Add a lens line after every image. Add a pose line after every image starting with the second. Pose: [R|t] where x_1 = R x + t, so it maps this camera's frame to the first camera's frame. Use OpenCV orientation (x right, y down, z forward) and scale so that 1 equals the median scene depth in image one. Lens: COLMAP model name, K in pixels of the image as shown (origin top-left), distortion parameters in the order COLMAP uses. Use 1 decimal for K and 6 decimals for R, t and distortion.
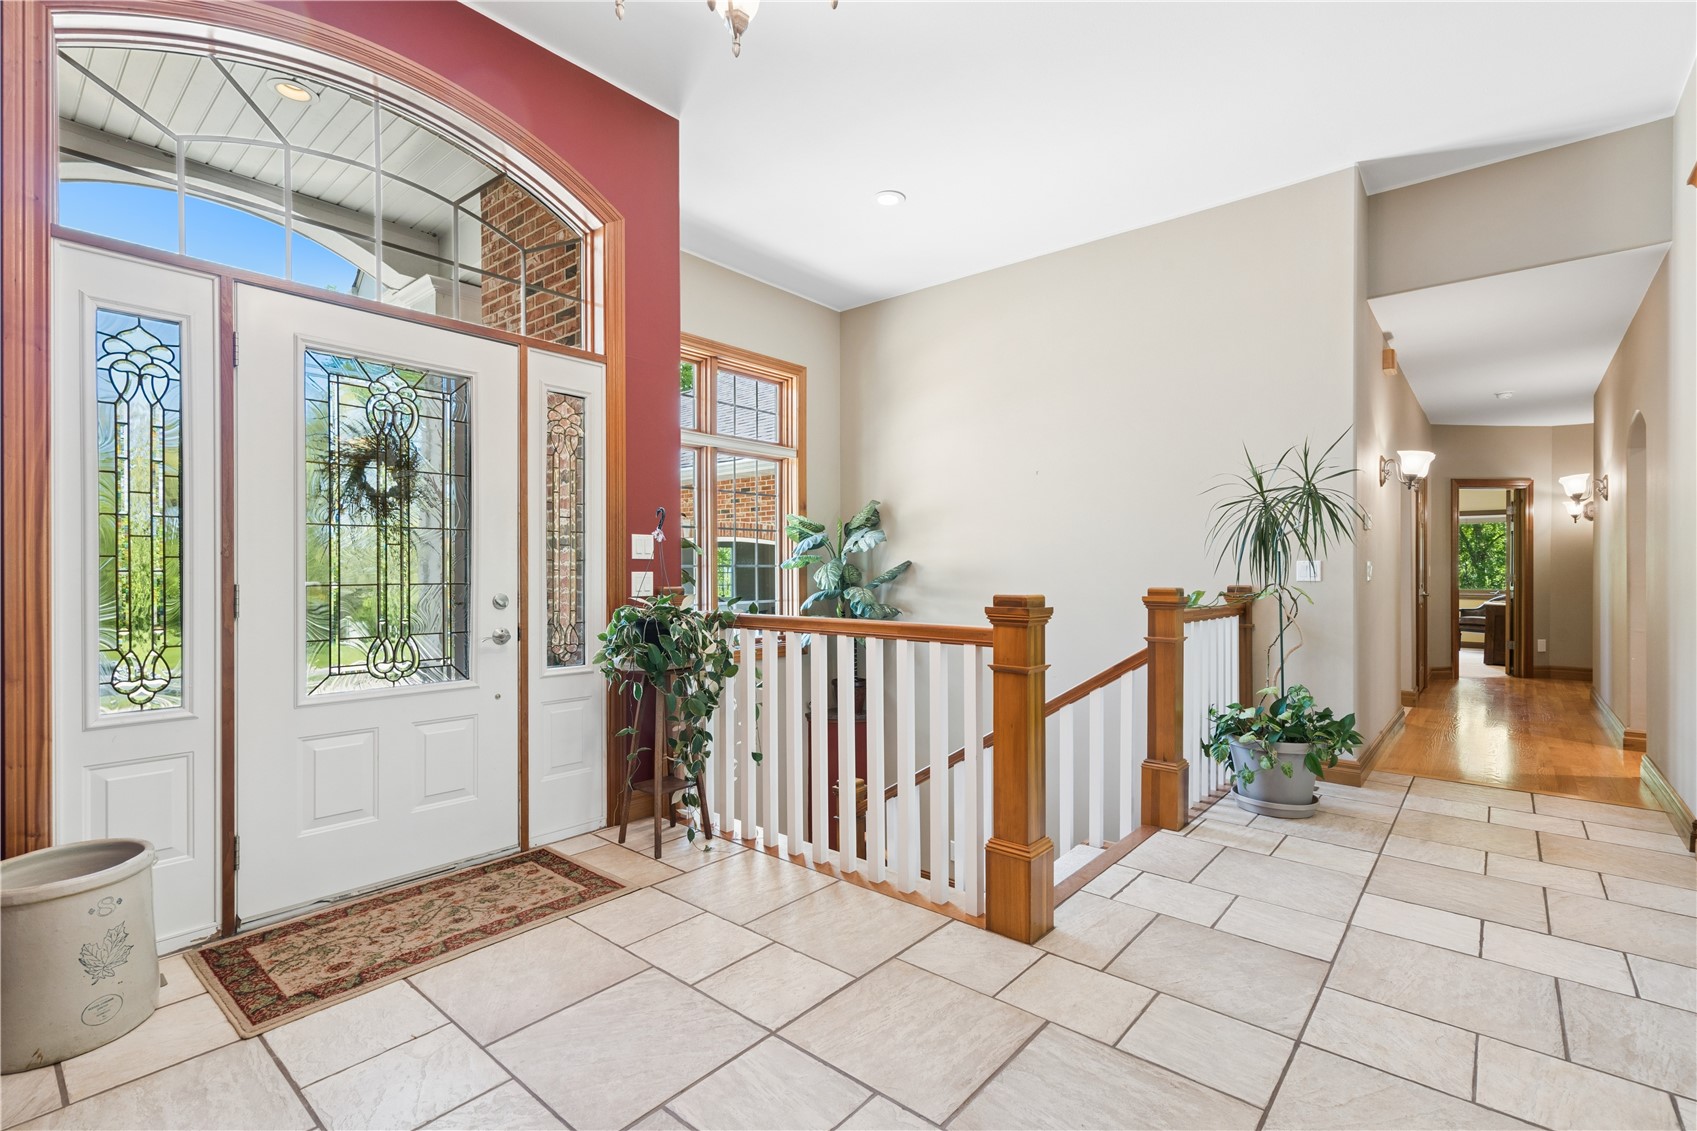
lens RADIAL K [[765.9, 0, 839.0], [0, 765.9, 571.0], [0, 0, 1]] dist [-0.003584, -0.000975]
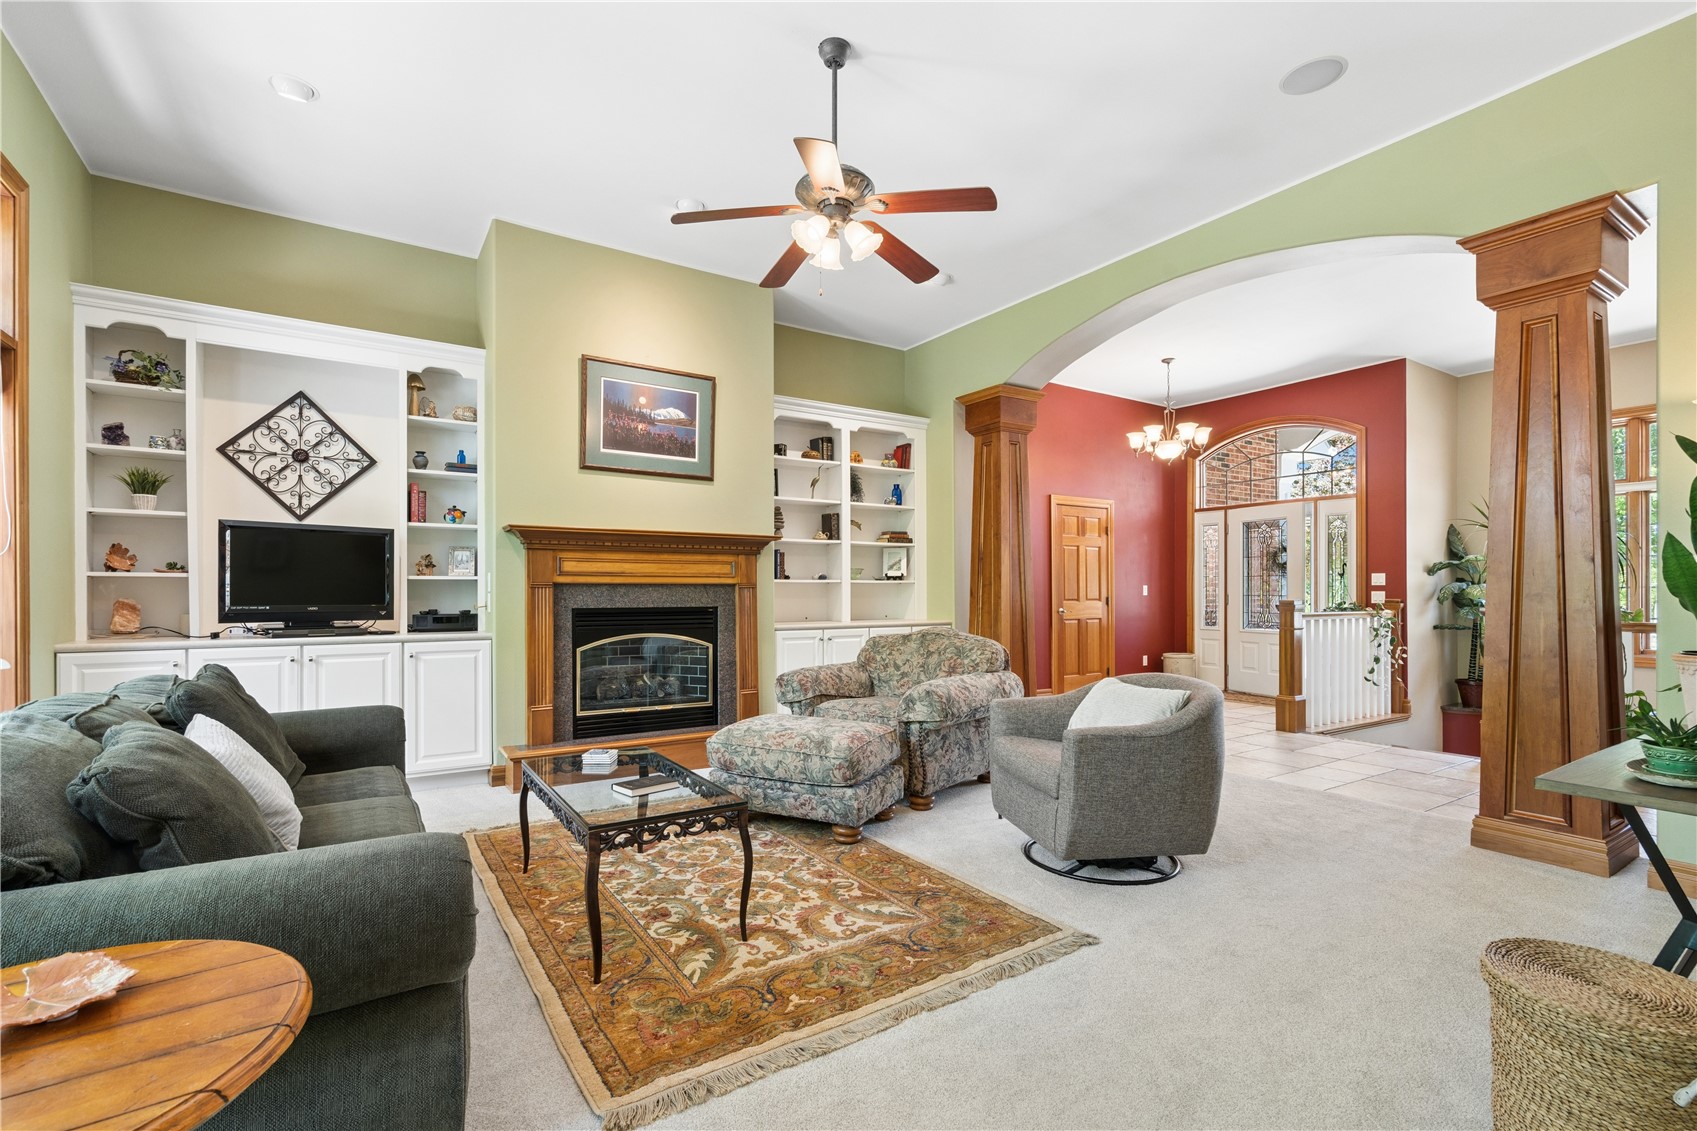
lens RADIAL K [[765.9, 0, 838.9], [0, 765.9, 594.4], [0, 0, 1]] dist [-0.003584, -0.000975]
pose [[-0.275197, 0.005822, -0.961370, 3.094668], [0.000768, 0.999983, 0.005836, -0.005267], [0.961387, 0.000868, -0.275197, 0.243666]]
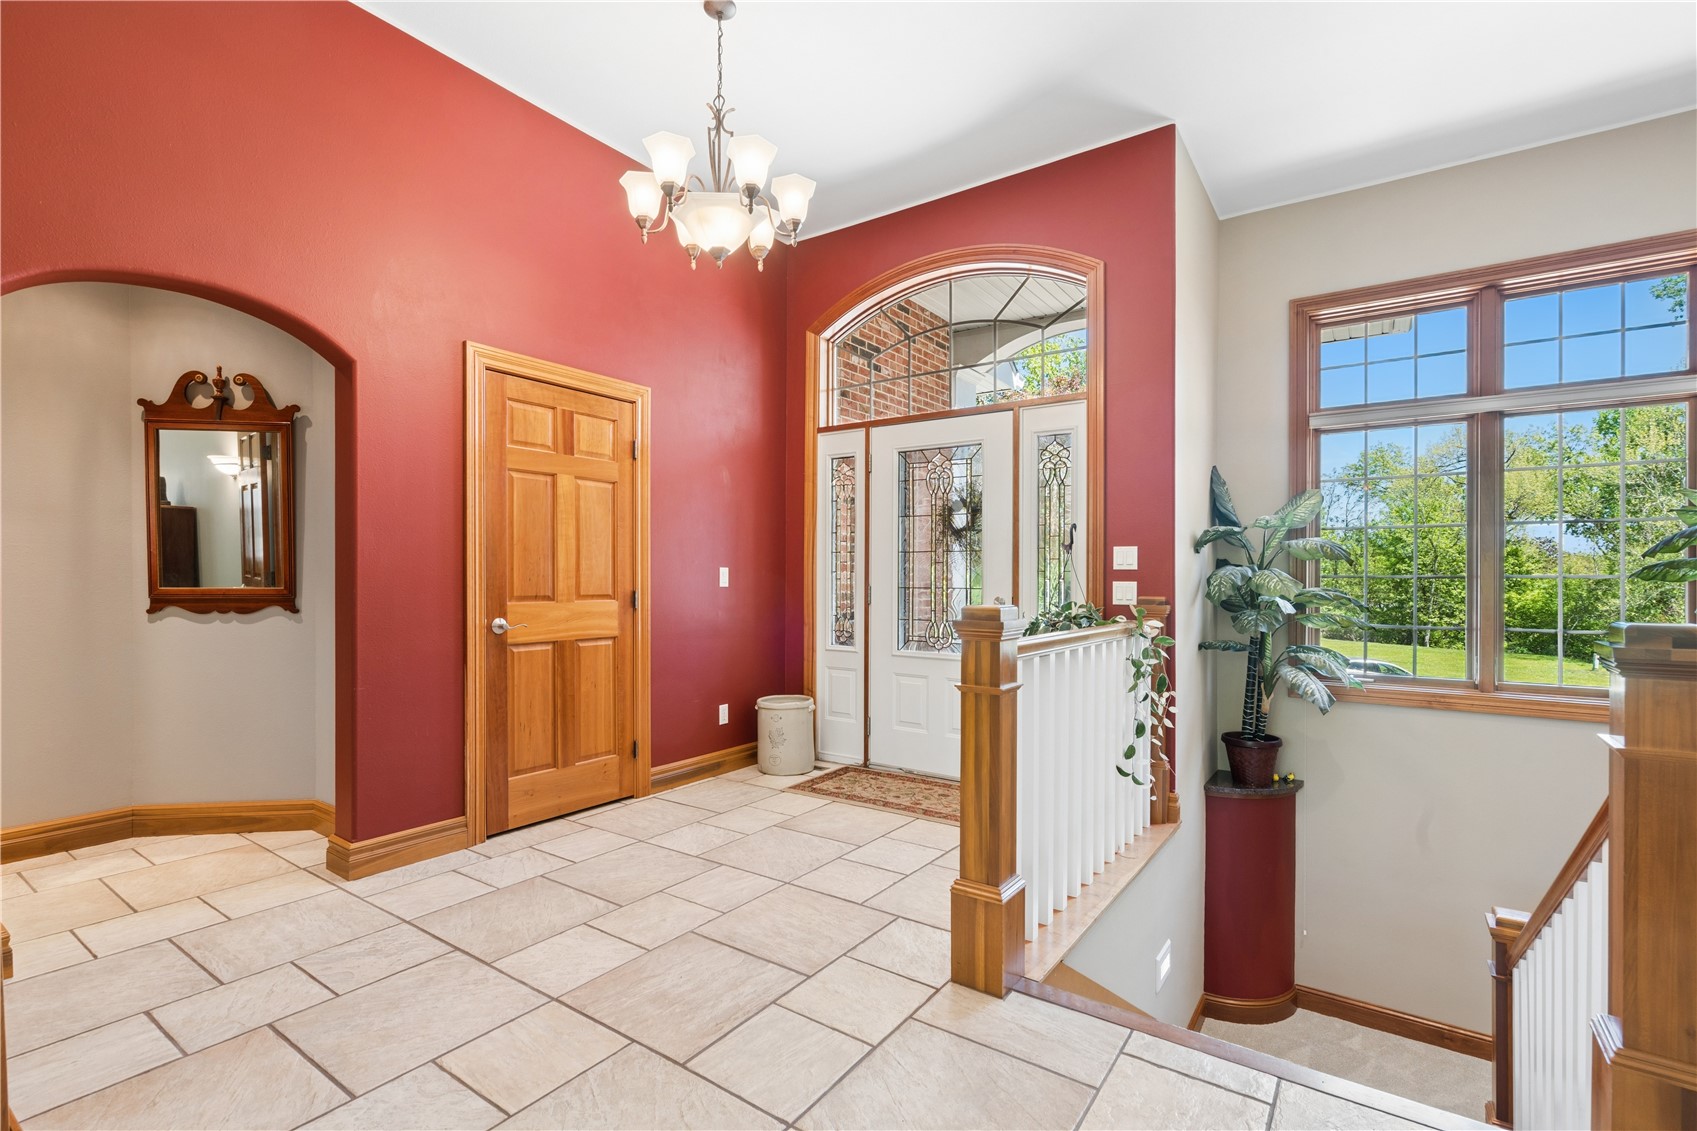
lens RADIAL K [[765.9, 0, 841.0], [0, 765.9, 577.0], [0, 0, 1]] dist [-0.003584, -0.000975]
pose [[0.103004, 0.002783, -0.994677, 1.104355], [-0.005670, 0.999981, 0.002211, -0.008074], [0.994665, 0.005412, 0.103018, 0.723950]]
